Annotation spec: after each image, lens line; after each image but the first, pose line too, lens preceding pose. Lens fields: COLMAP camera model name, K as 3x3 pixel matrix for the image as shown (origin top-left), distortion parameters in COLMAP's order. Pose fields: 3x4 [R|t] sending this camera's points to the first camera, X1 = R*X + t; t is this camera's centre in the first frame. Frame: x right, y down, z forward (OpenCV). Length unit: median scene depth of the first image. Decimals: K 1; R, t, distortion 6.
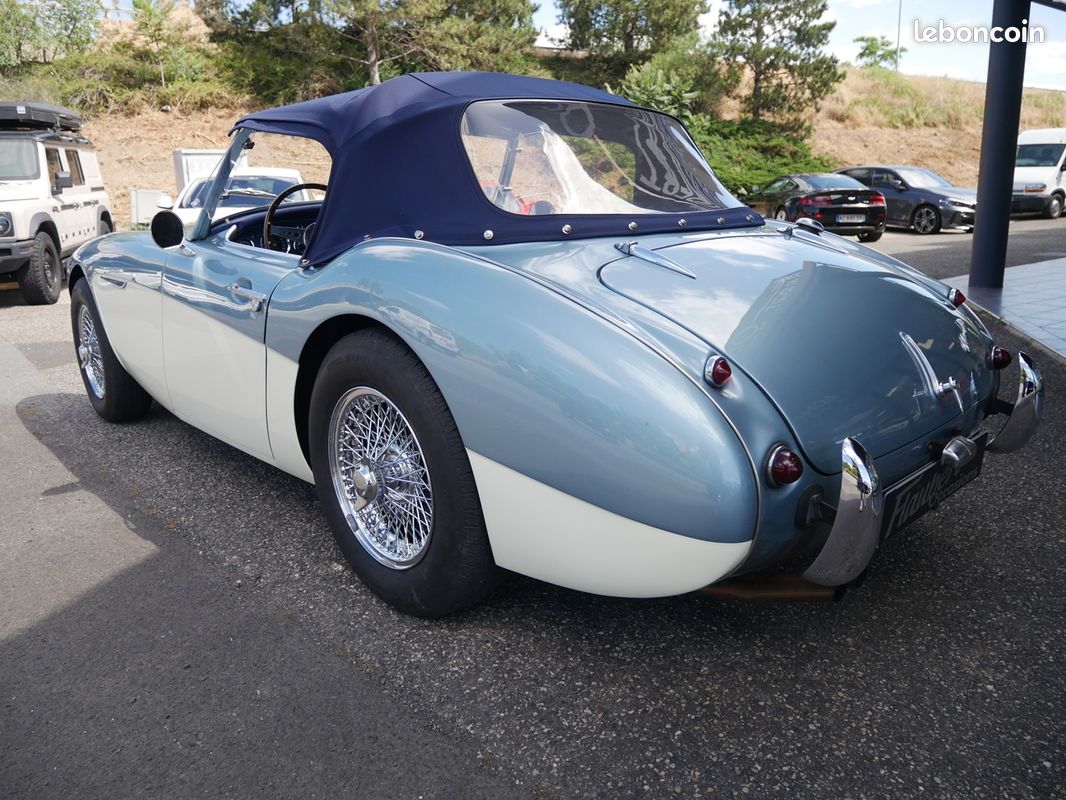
lens RADIAL K [[790.6, 0, 535.8], [0, 790.6, 393.7], [0, 0, 1]] dist [-0.063779, 0.023007]
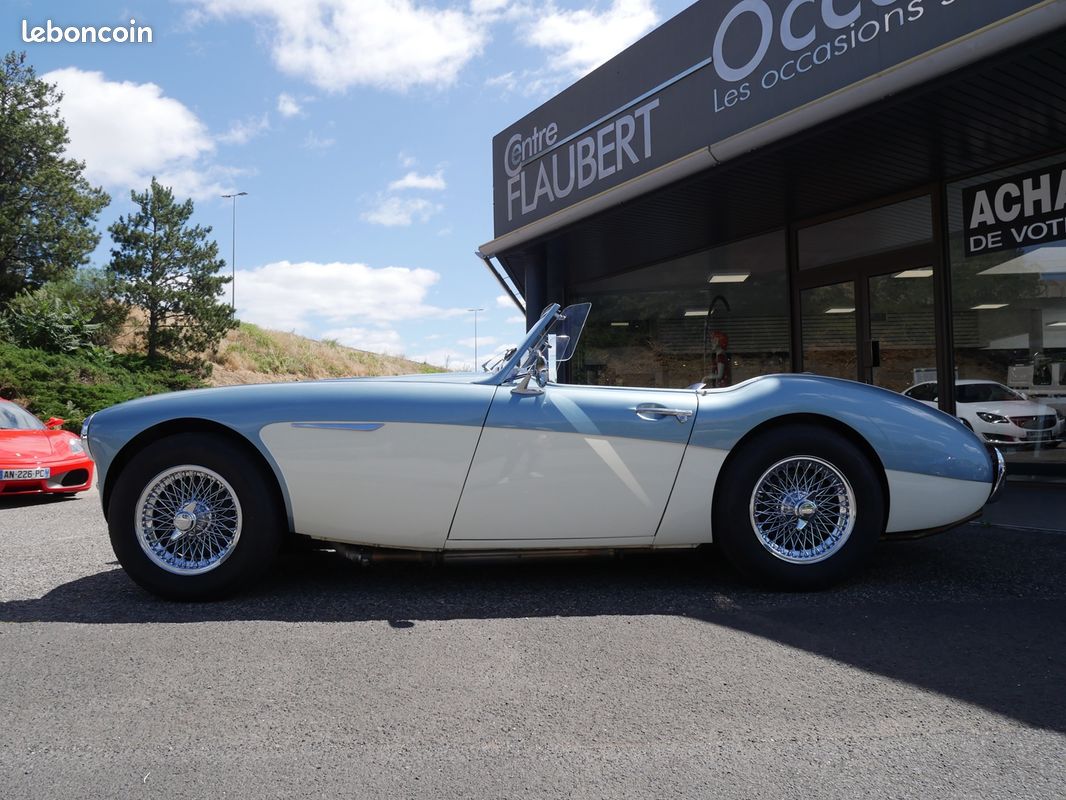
lens RADIAL K [[790.6, 0, 538.1], [0, 790.6, 398.7], [0, 0, 1]] dist [-0.063779, 0.023007]
pose [[0.644074, 0.045578, 0.763605, -0.370840], [0.186338, 0.958807, -0.214398, 0.026747], [-0.741921, 0.280377, 0.609050, 0.063977]]
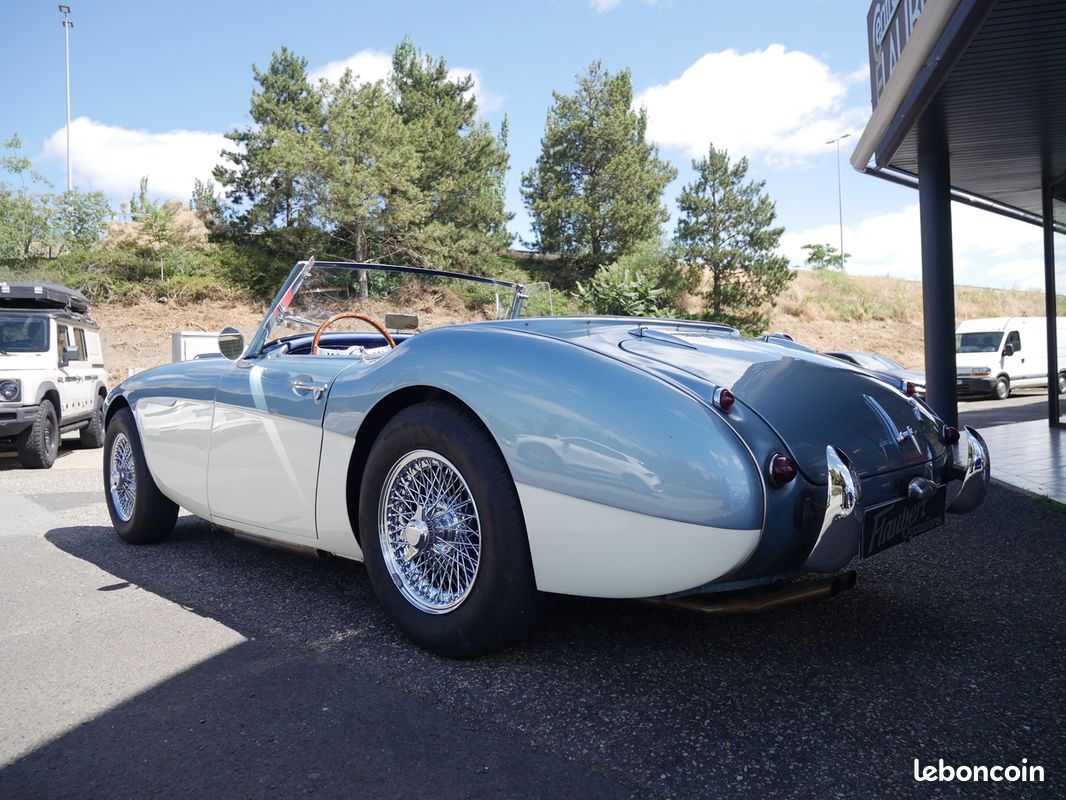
lens RADIAL K [[790.6, 0, 529.2], [0, 790.6, 398.0], [0, 0, 1]] dist [-0.063779, 0.023007]
pose [[0.999570, 0.001100, 0.029310, -0.017001], [0.005913, 0.971219, -0.238116, 0.038150], [-0.028729, 0.238187, 0.970794, -0.031893]]
